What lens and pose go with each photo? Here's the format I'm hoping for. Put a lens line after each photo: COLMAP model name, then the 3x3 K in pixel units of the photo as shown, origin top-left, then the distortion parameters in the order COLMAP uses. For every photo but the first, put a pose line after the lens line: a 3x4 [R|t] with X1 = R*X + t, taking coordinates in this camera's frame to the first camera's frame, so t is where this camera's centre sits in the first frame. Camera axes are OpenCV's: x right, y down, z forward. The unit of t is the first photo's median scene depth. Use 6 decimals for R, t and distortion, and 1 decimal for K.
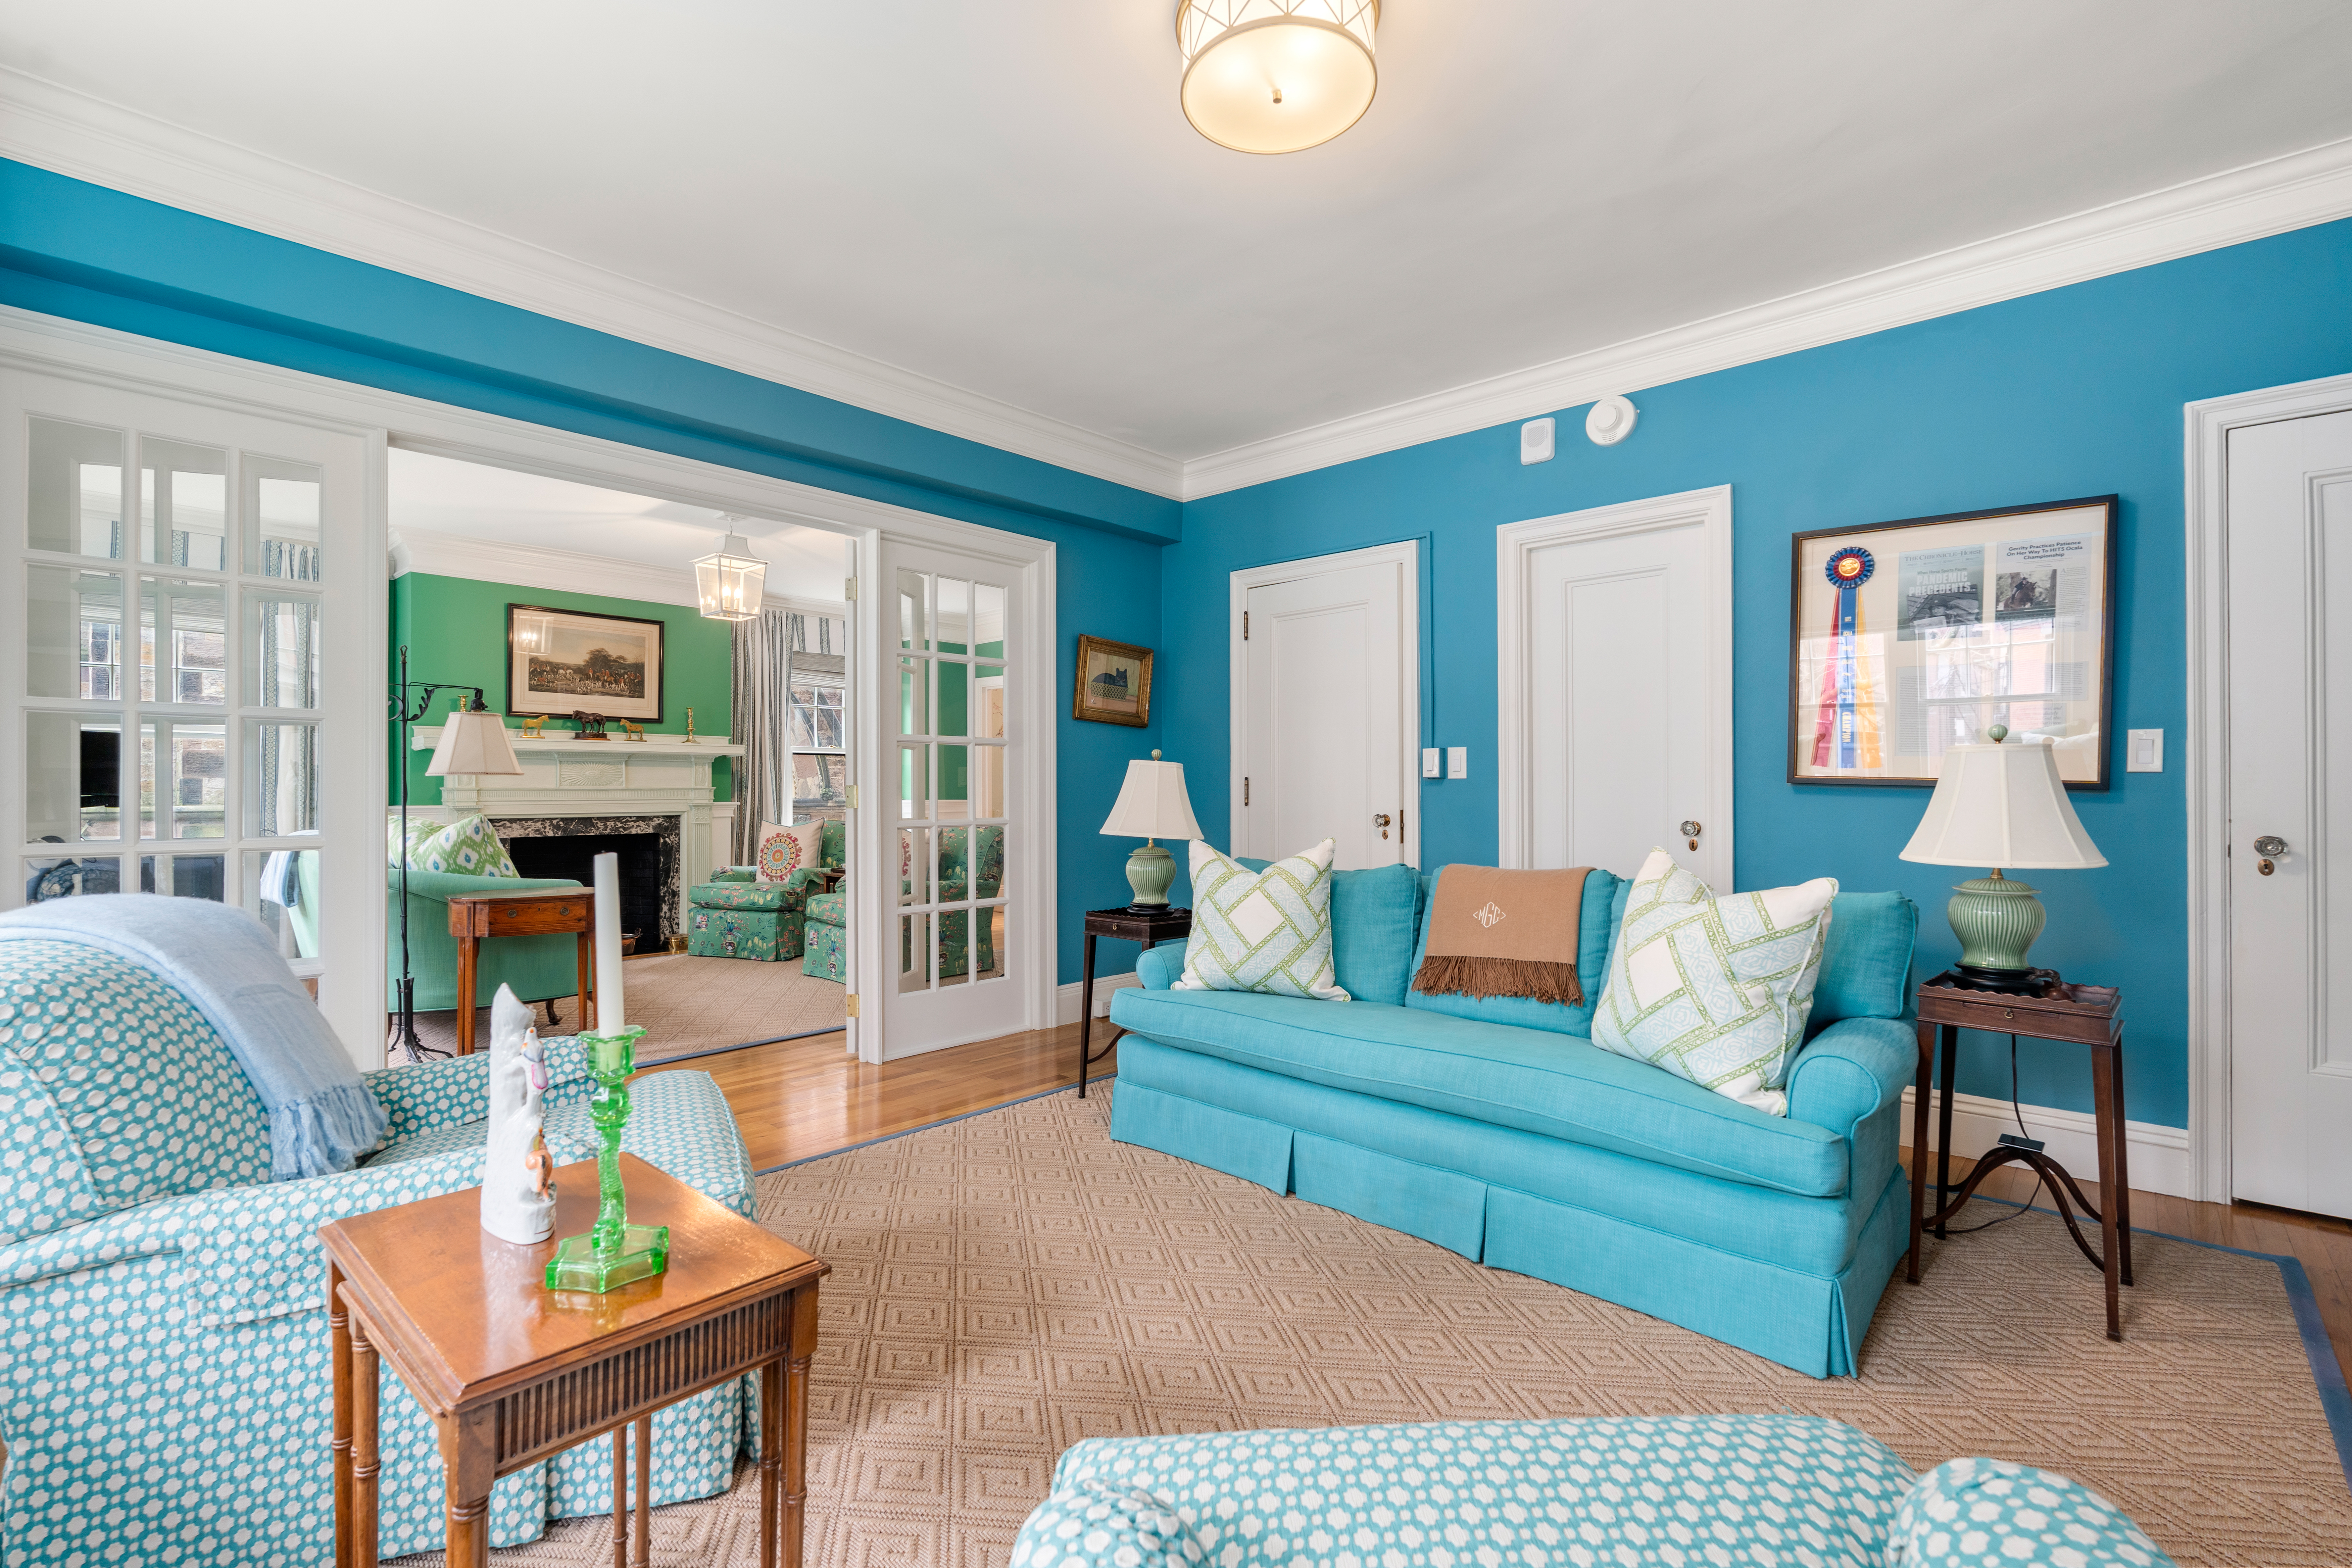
lens RADIAL K [[1031.2, 0, 1185.6], [0, 1031.2, 790.3], [0, 0, 1]] dist [-0.000955, 0.000357]
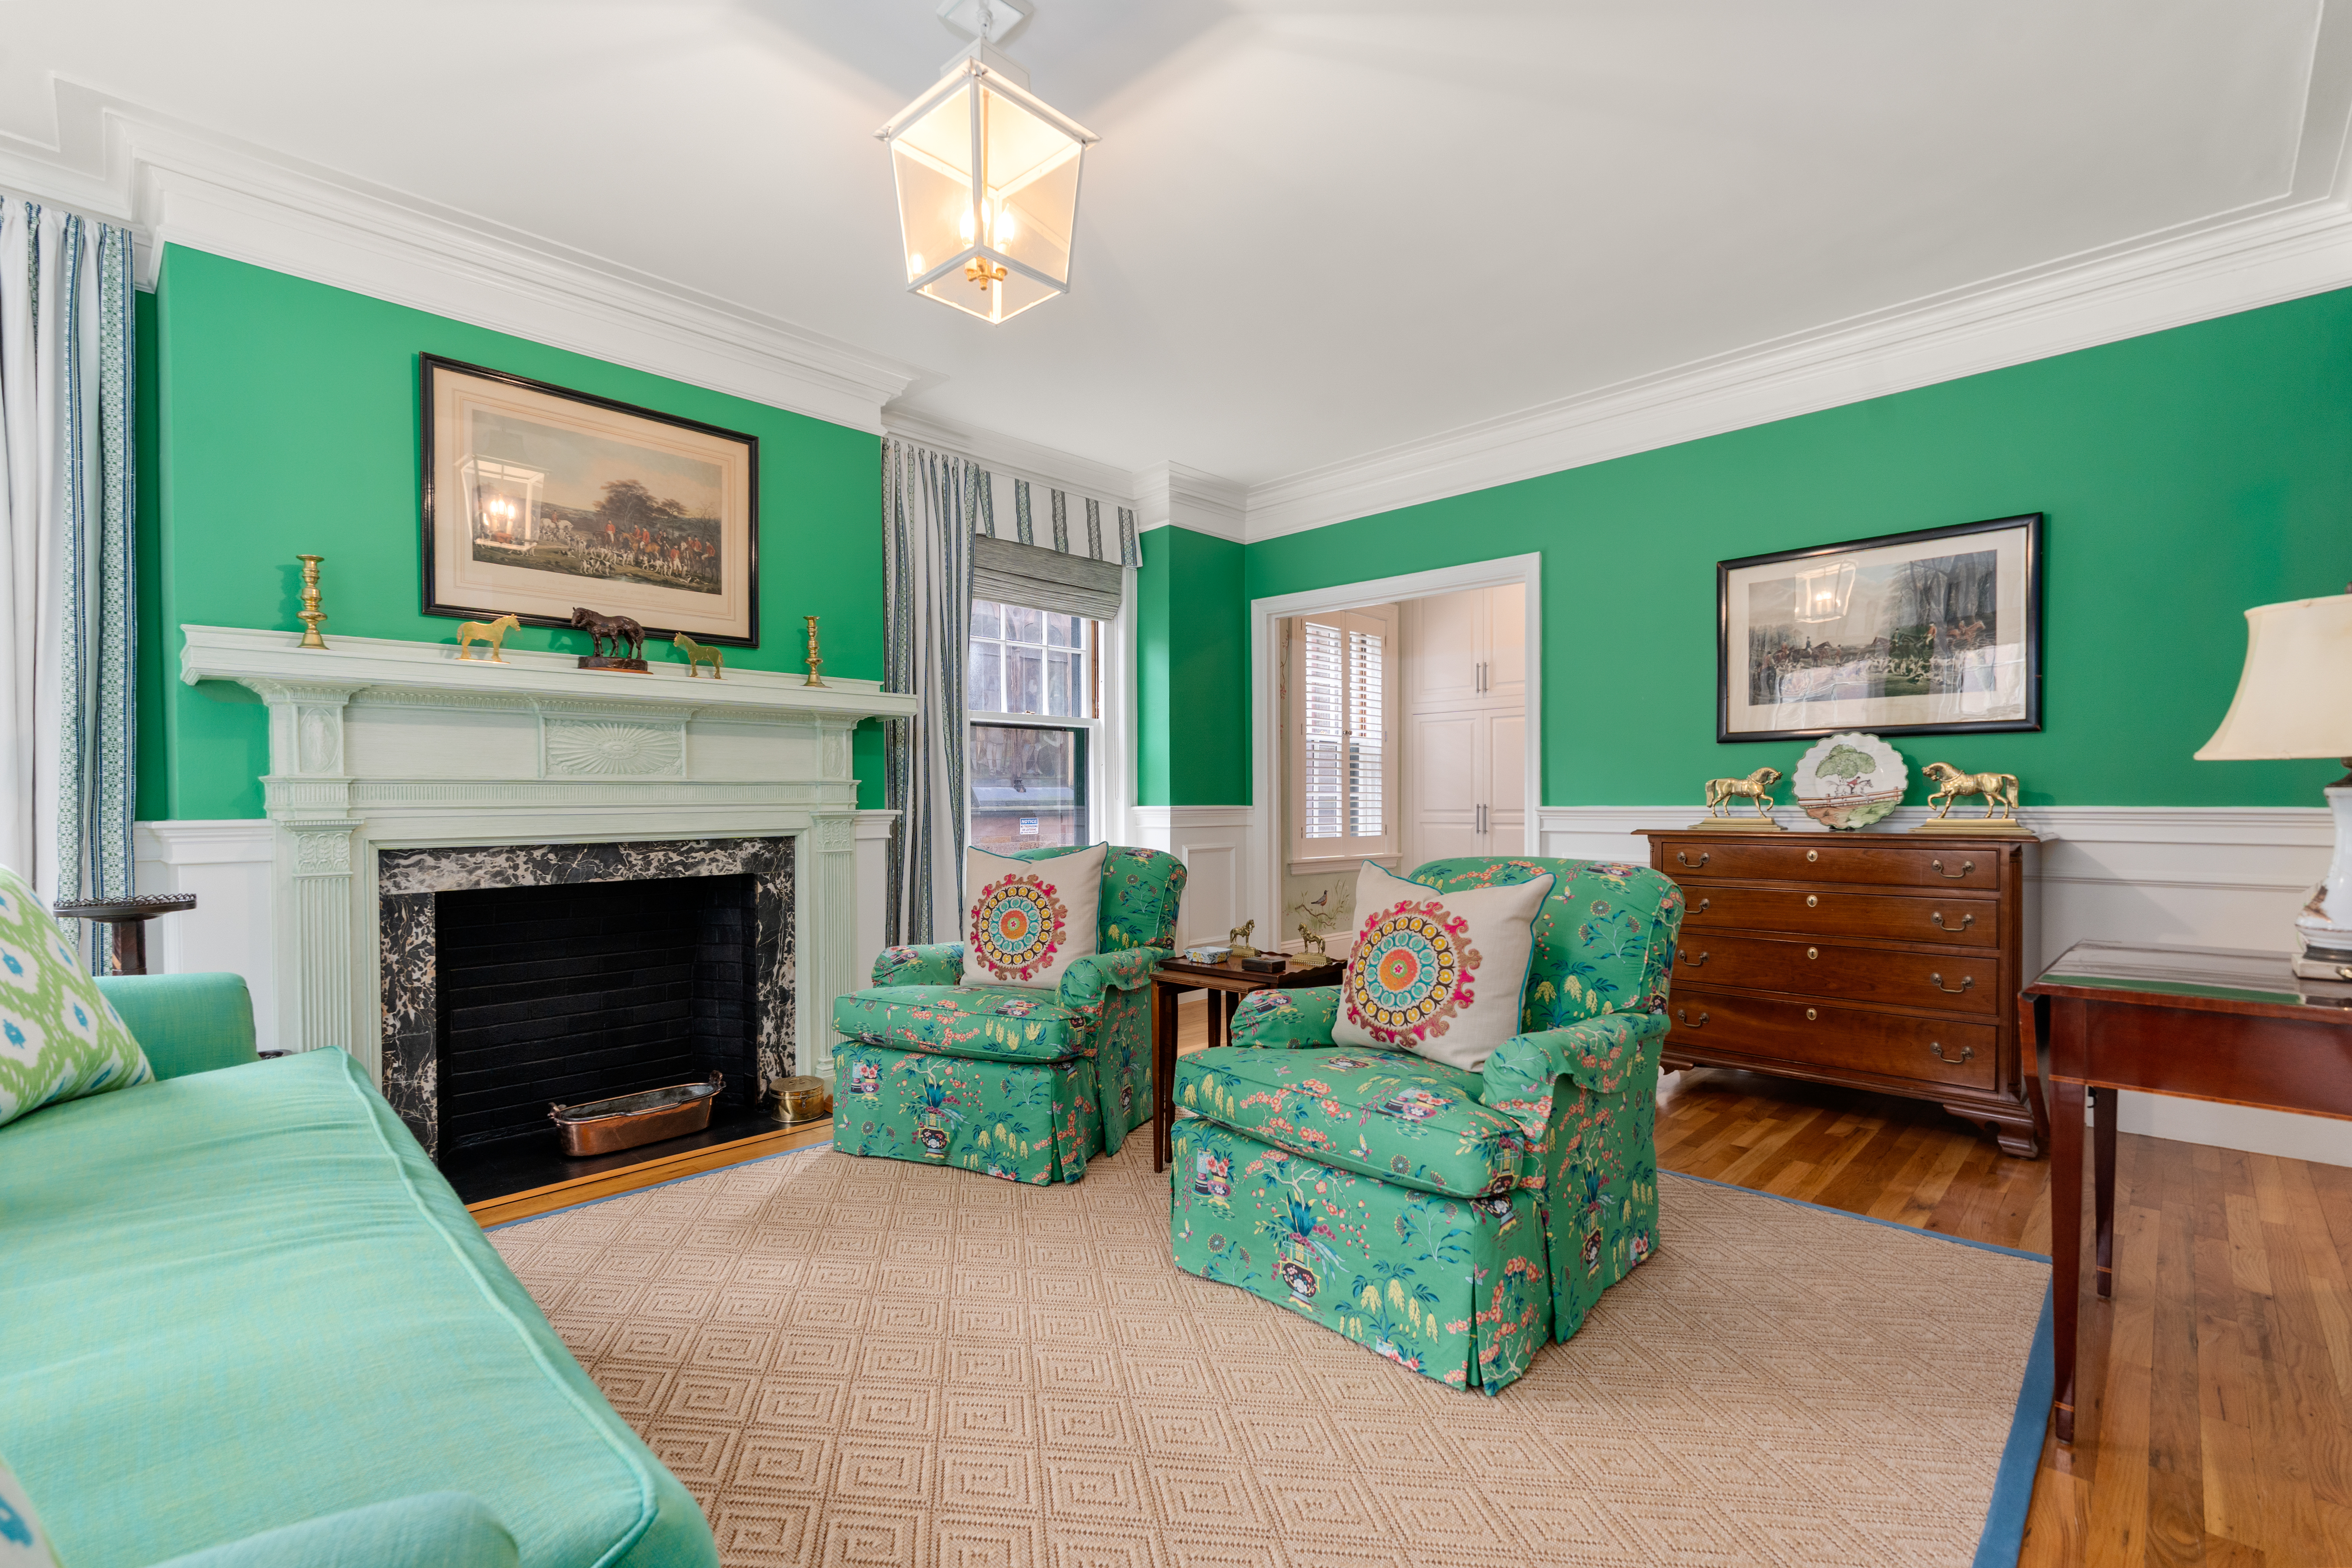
lens RADIAL K [[1034.6, 0, 1177.6], [0, 1034.6, 817.4], [0, 0, 1]] dist [-0.001638, -0.000222]
pose [[0.999595, -0.004397, -0.028129, -0.308000], [0.004929, 0.999810, 0.018880, 0.007144], [0.028041, -0.019011, 0.999426, 0.537083]]
